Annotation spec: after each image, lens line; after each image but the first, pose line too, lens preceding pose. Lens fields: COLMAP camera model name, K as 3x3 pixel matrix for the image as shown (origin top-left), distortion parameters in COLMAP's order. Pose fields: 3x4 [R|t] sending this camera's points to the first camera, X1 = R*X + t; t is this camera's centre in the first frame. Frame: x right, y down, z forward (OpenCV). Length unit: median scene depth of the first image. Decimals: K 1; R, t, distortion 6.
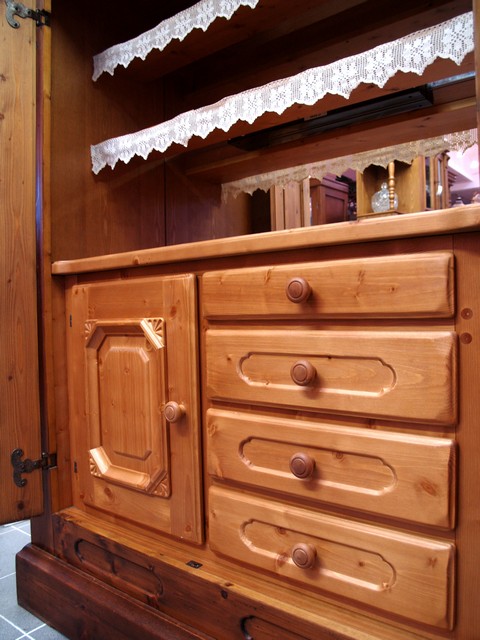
lens RADIAL K [[513.6, 0, 242.6], [0, 513.6, 328.5], [0, 0, 1]] dist [-0.127695, 0.077011]
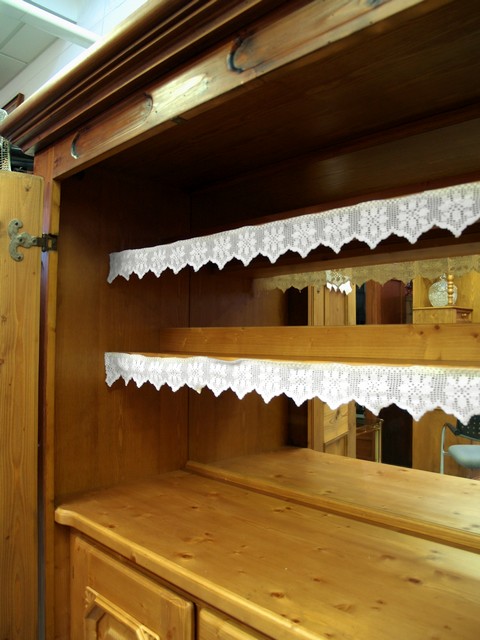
lens RADIAL K [[513.6, 0, 242.7], [0, 513.6, 322.1], [0, 0, 1]] dist [-0.127695, 0.077011]
pose [[0.993400, 0.020369, -0.112876, 0.062689], [-0.026999, 0.997979, -0.057528, -0.428865], [0.111476, 0.060196, 0.991942, 0.104215]]
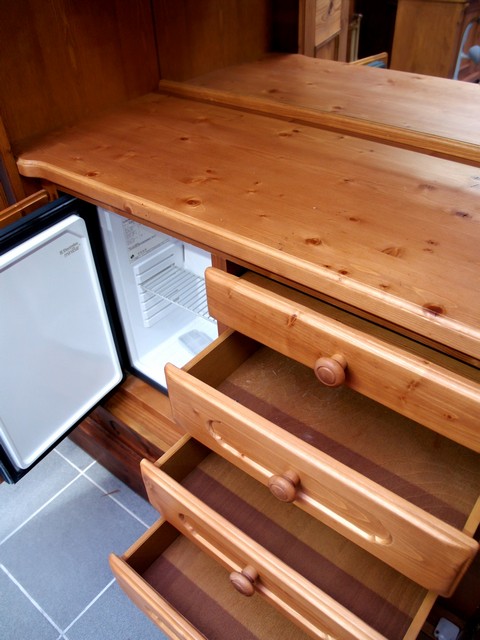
lens RADIAL K [[513.6, 0, 246.6], [0, 513.6, 317.1], [0, 0, 1]] dist [-0.127695, 0.077011]
pose [[0.999856, -0.008603, -0.014601, -0.019456], [0.015796, 0.785178, 0.619069, -0.402223], [0.006138, -0.619210, 0.785201, 0.262312]]
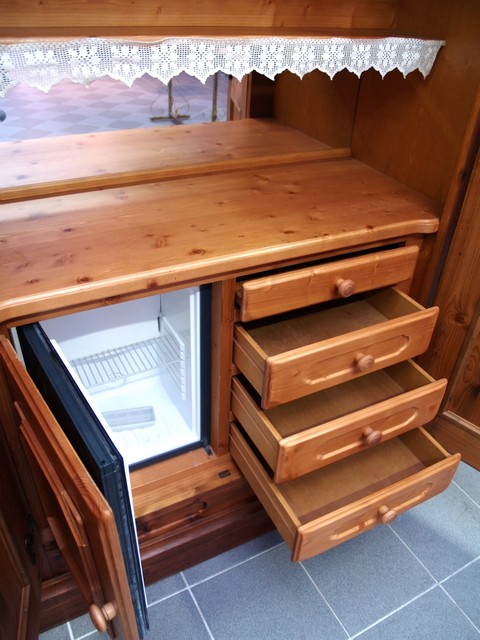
lens RADIAL K [[513.6, 0, 236.9], [0, 513.6, 322.1], [0, 0, 1]] dist [-0.127695, 0.077011]
pose [[0.413079, -0.491987, 0.766365, -0.707708], [-0.030573, 0.833550, 0.551598, -0.470379], [-0.910182, -0.251284, 0.329280, 0.492450]]
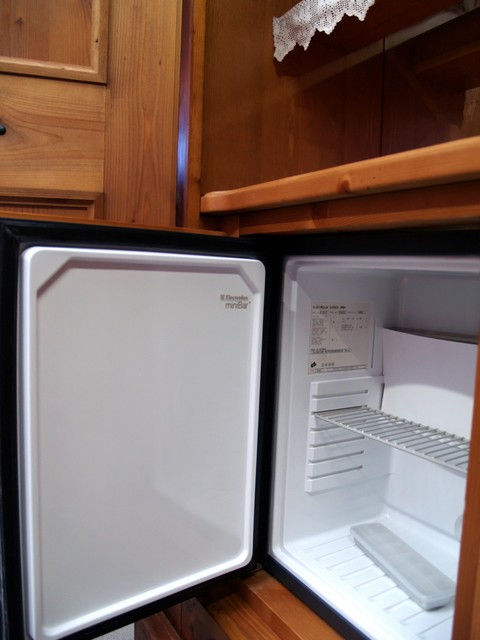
lens RADIAL K [[513.6, 0, 245.3], [0, 513.6, 321.5], [0, 0, 1]] dist [-0.127695, 0.077011]
pose [[0.937975, 0.077517, -0.337926, -0.104986], [-0.055340, 0.995663, 0.074790, -0.025836], [0.342257, -0.051451, 0.938196, 0.424217]]
